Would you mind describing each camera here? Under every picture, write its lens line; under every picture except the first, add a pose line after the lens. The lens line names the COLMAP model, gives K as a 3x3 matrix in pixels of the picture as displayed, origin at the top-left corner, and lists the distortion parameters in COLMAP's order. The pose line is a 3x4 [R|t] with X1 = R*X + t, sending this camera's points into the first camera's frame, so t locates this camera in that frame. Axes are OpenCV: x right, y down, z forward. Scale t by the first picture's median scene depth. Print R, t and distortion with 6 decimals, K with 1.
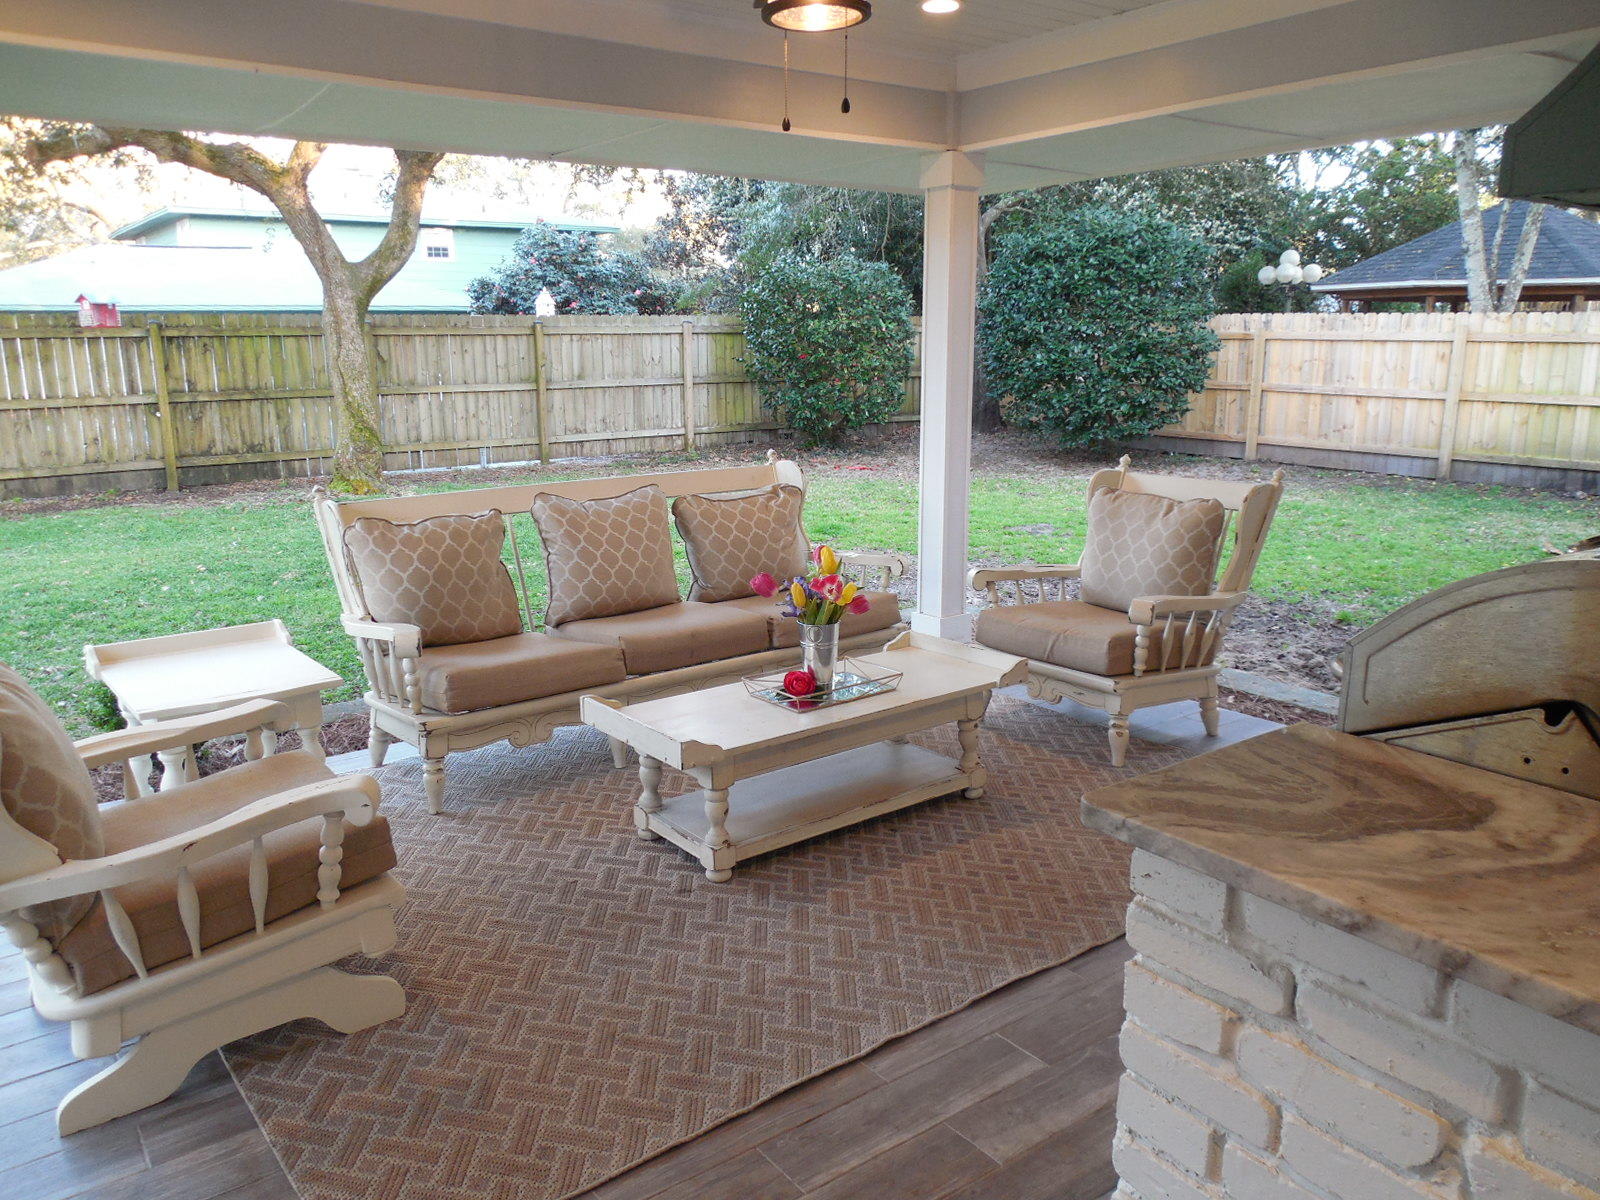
lens RADIAL K [[1202.0, 0, 800.0], [0, 1202.0, 600.0], [0, 0, 1]] dist [-0.003254, 0.008806]
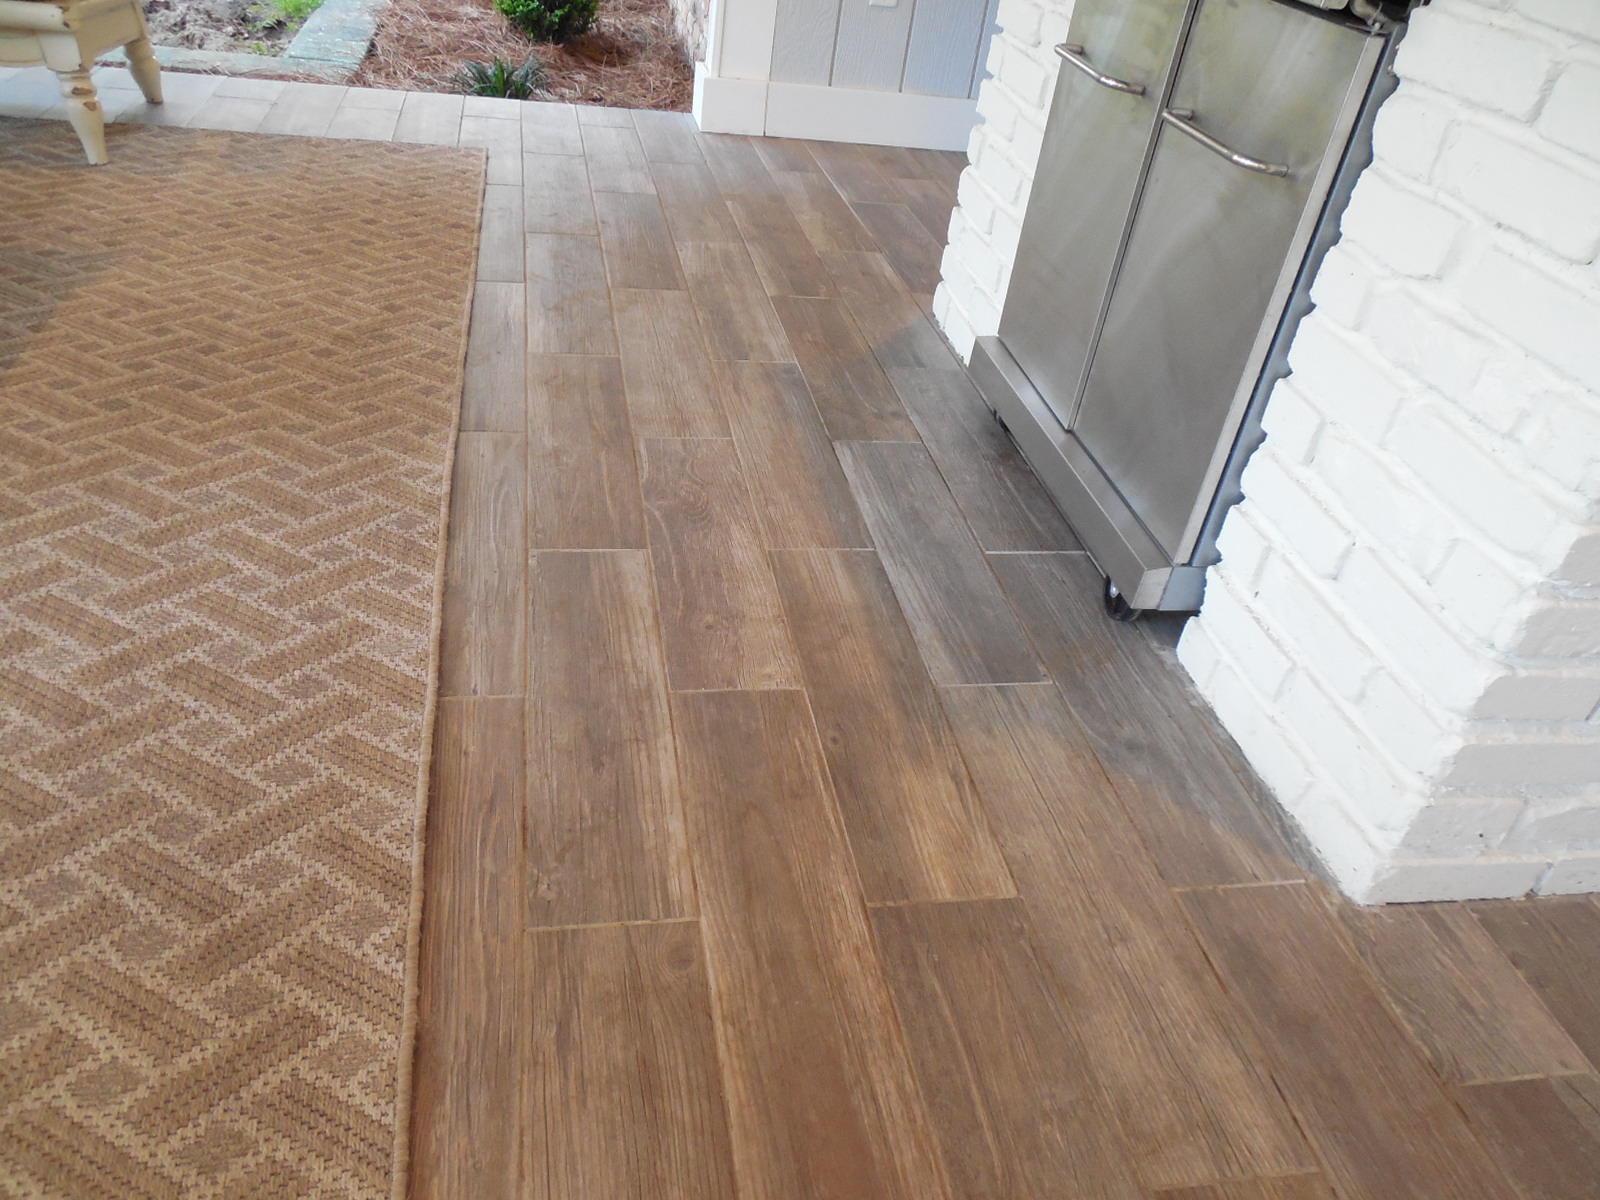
lens RADIAL K [[1197.5, 0, 800.0], [0, 1197.5, 594.9], [0, 0, 1]] dist [0.005137, -0.001902]
pose [[0.443583, -0.464047, 0.766743, -0.224224], [0.073053, 0.871391, 0.485119, 0.080727], [-0.893251, -0.159178, 0.420434, 0.537806]]
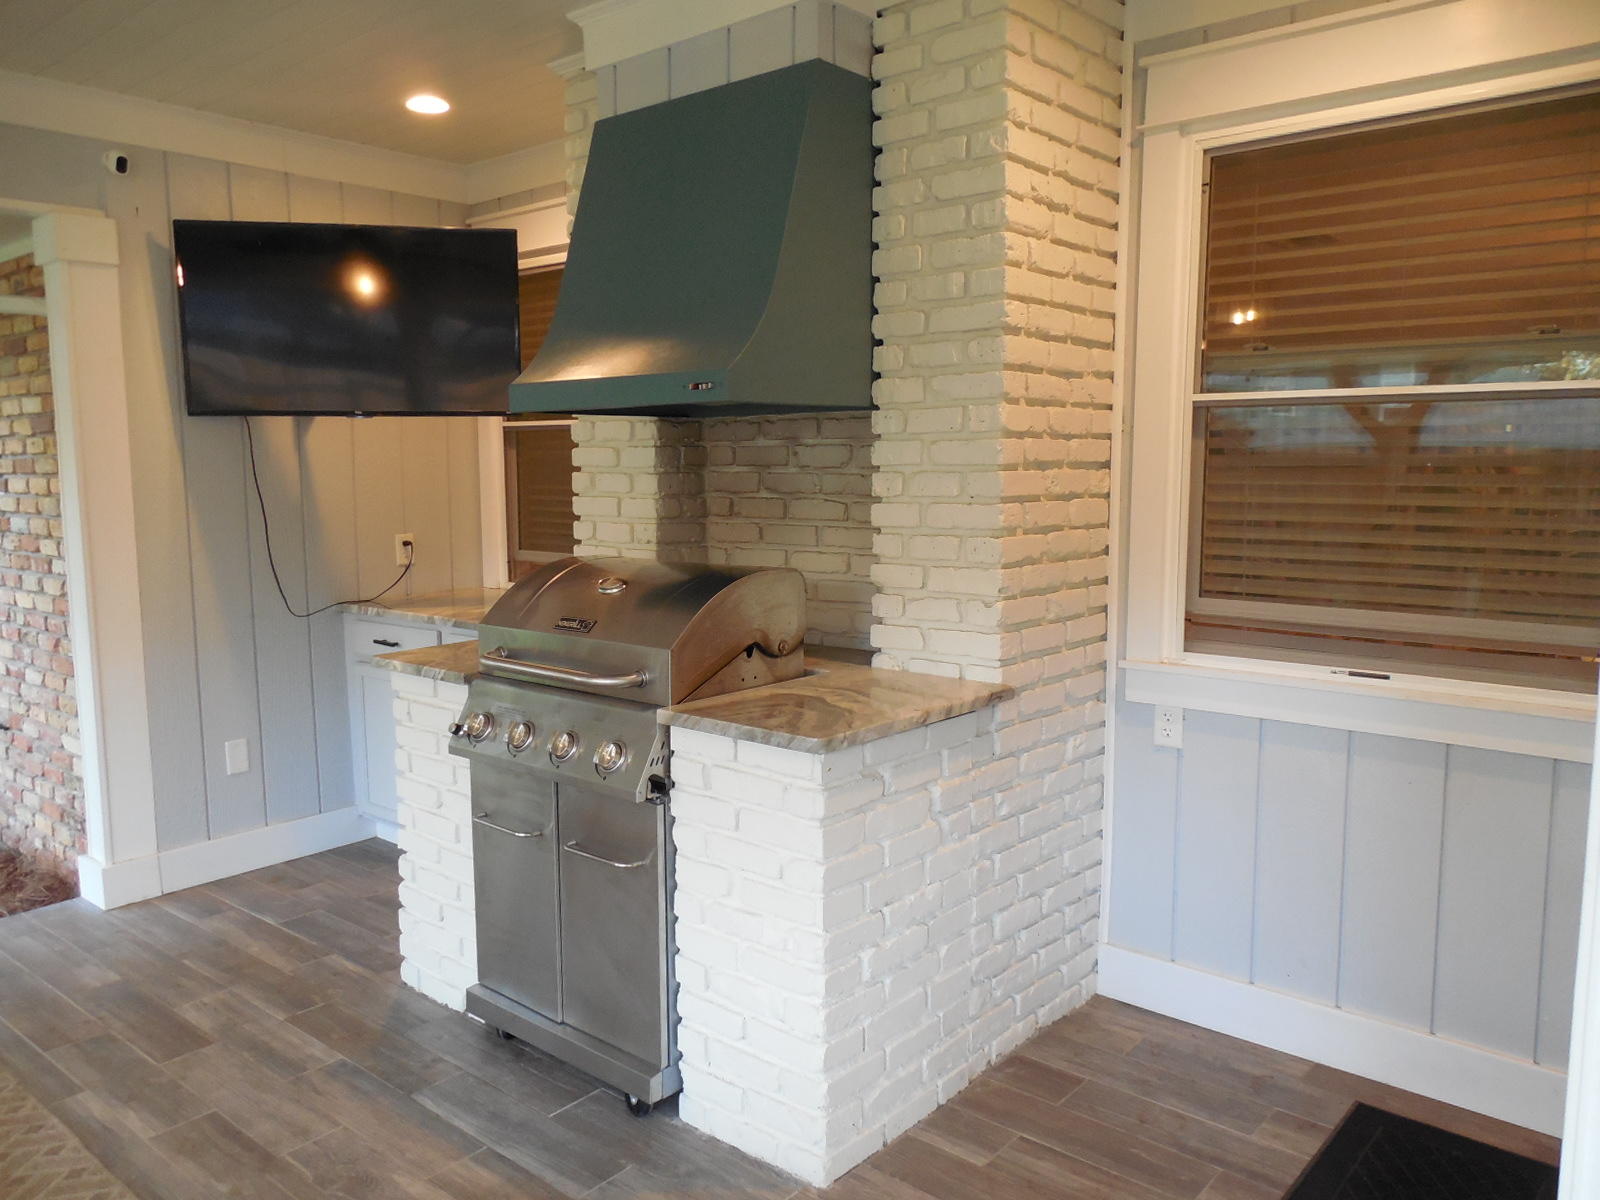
lens RADIAL K [[1202.0, 0, 800.0], [0, 1202.0, 600.0], [0, 0, 1]] dist [-0.003254, 0.008806]
pose [[-0.214743, -0.113494, 0.970054, -0.661804], [0.219406, 0.962233, 0.161149, -0.159410], [-0.951707, 0.247442, -0.181732, 0.593035]]
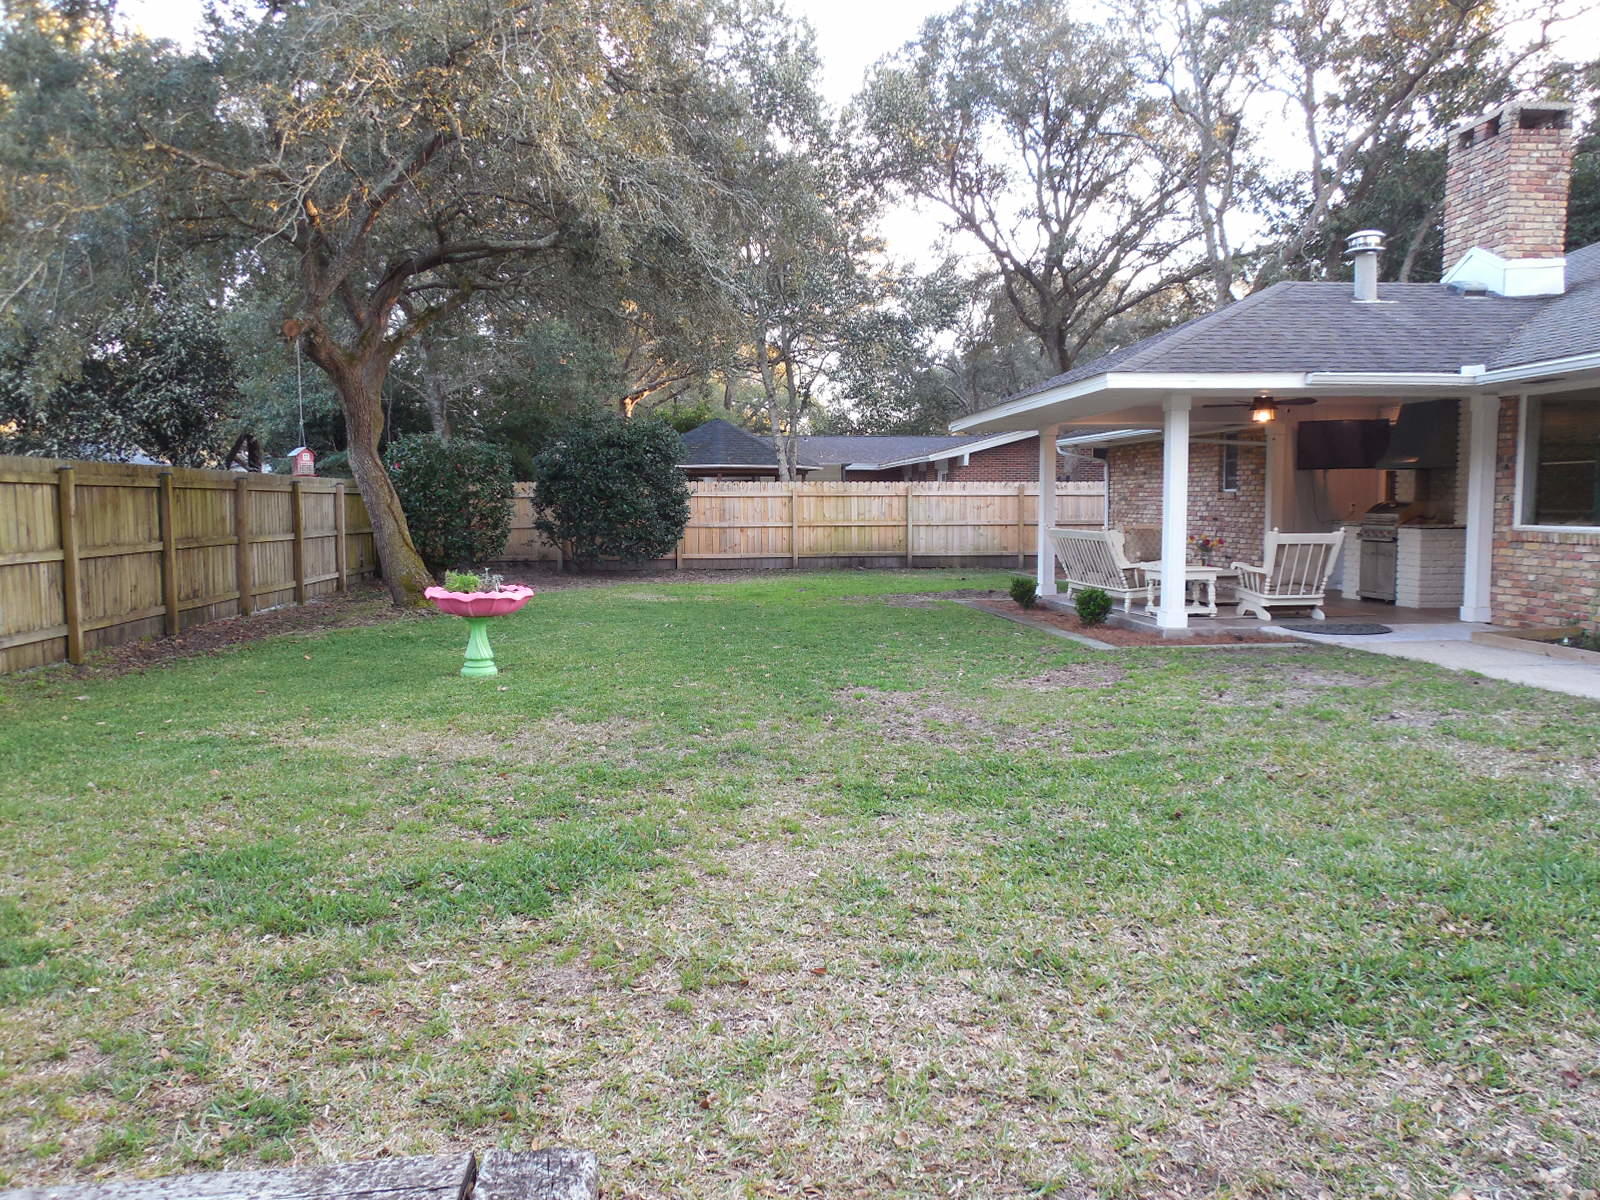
lens RADIAL K [[1208.4, 0, 836.2], [0, 1208.4, 583.1], [0, 0, 1]] dist [0.039619, 0.002927]
pose [[0.494031, -0.065145, 0.867000, -5.453034], [0.193829, 0.980345, -0.036786, 0.026286], [-0.847563, 0.186224, 0.496948, 0.028809]]
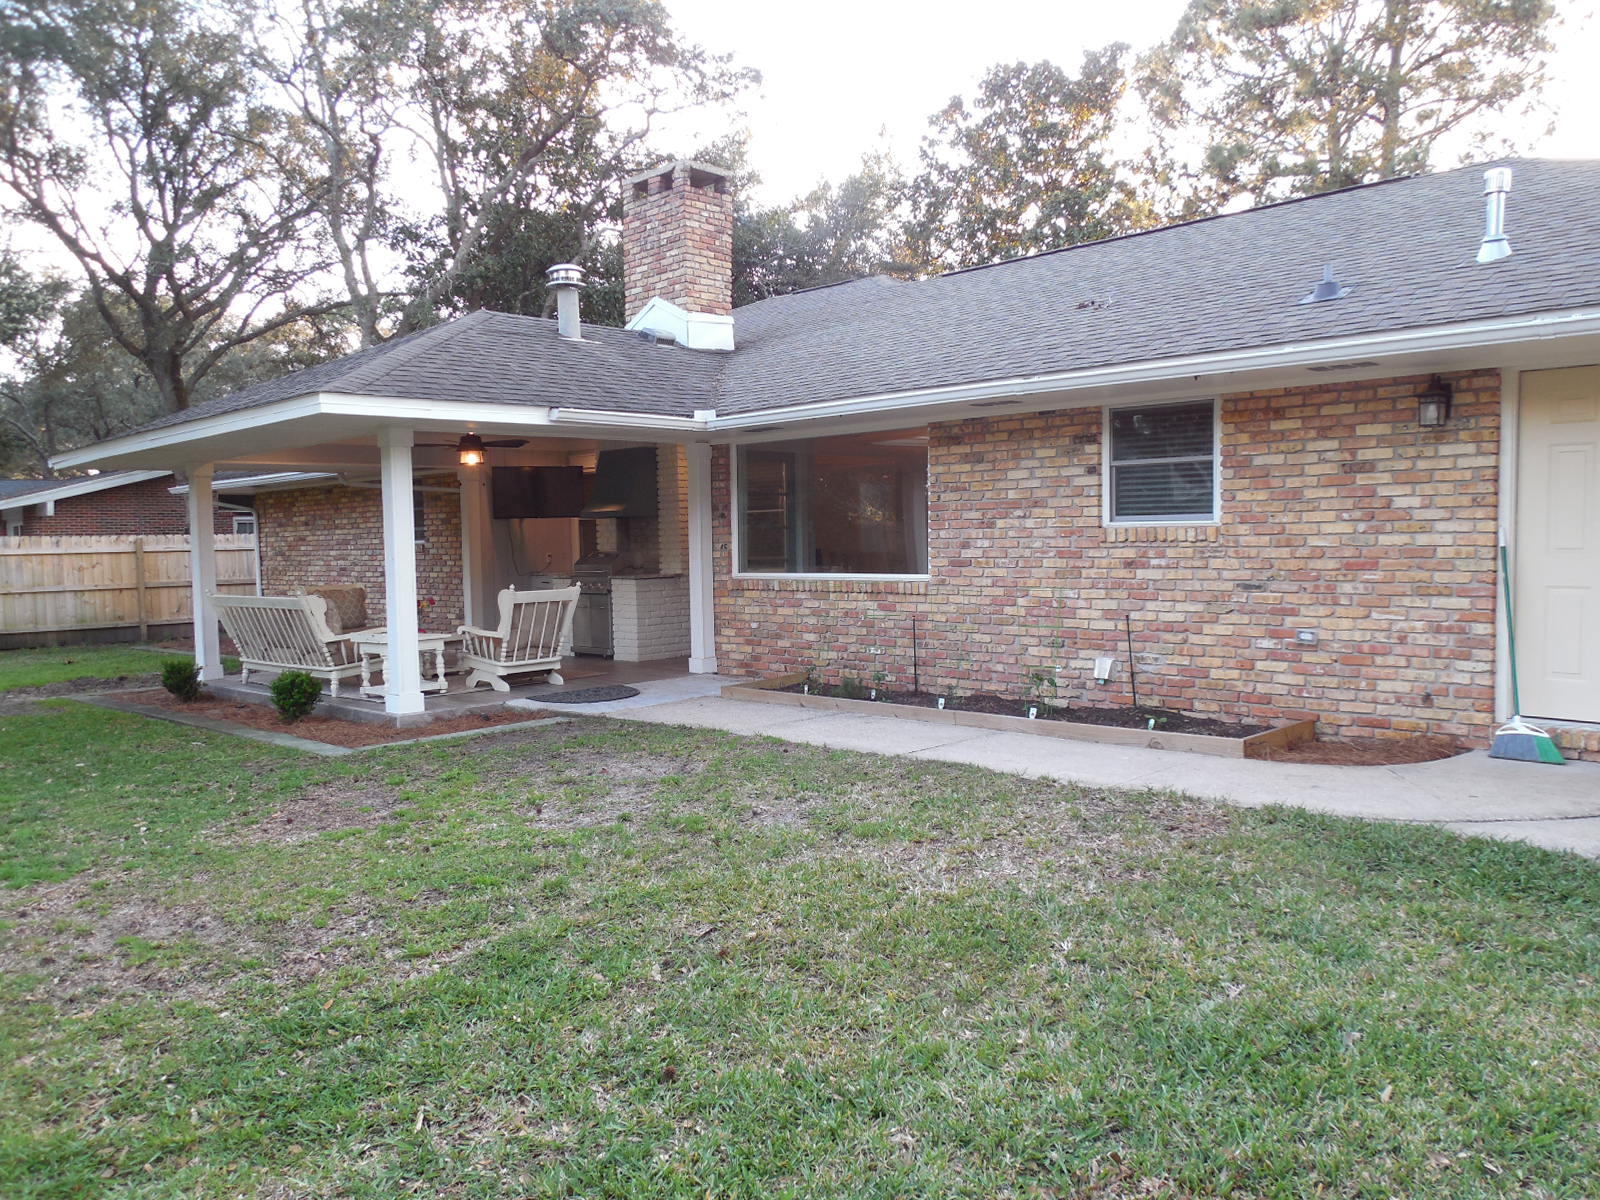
lens RADIAL K [[1202.0, 0, 800.0], [0, 1202.0, 600.0], [0, 0, 1]] dist [-0.003254, 0.008806]
pose [[-0.160180, -0.051571, 0.985740, -4.707841], [0.237106, 0.967386, 0.089140, -0.104150], [-0.958187, 0.248003, -0.142728, 0.523058]]
